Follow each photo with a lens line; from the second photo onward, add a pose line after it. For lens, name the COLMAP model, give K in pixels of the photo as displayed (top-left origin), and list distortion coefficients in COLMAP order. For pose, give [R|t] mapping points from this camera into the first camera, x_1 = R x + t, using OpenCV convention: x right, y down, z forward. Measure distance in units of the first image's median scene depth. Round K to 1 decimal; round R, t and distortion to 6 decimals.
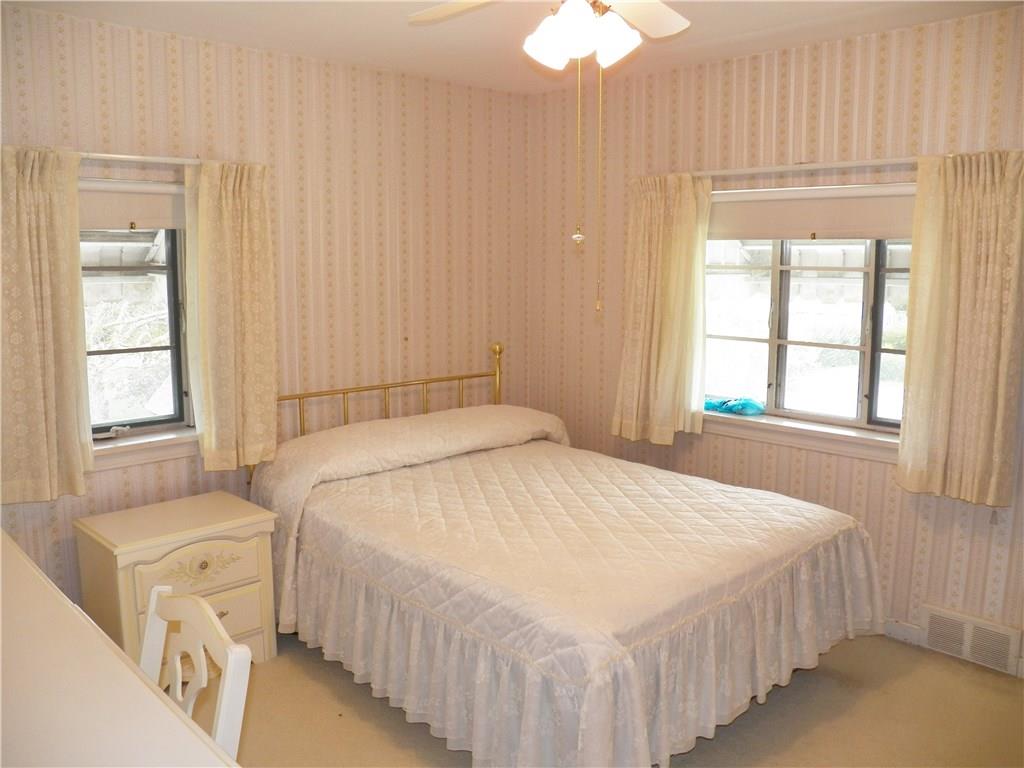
lens RADIAL K [[847.8, 0, 512.0], [0, 847.8, 384.0], [0, 0, 1]] dist [-0.115075, 0.100087]
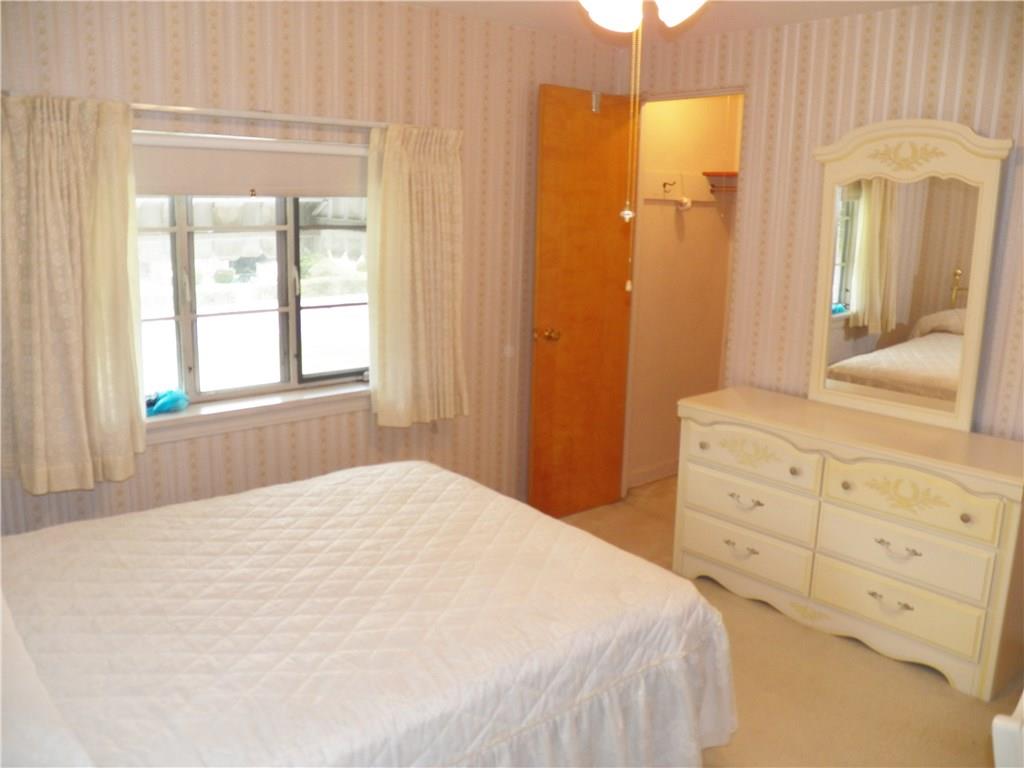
lens RADIAL K [[847.8, 0, 512.0], [0, 847.8, 384.0], [0, 0, 1]] dist [-0.115075, 0.100087]
pose [[0.040606, -0.209209, 0.977028, -0.574853], [0.125853, 0.971117, 0.202713, -0.129822], [-0.991218, 0.114730, 0.065763, 0.717078]]
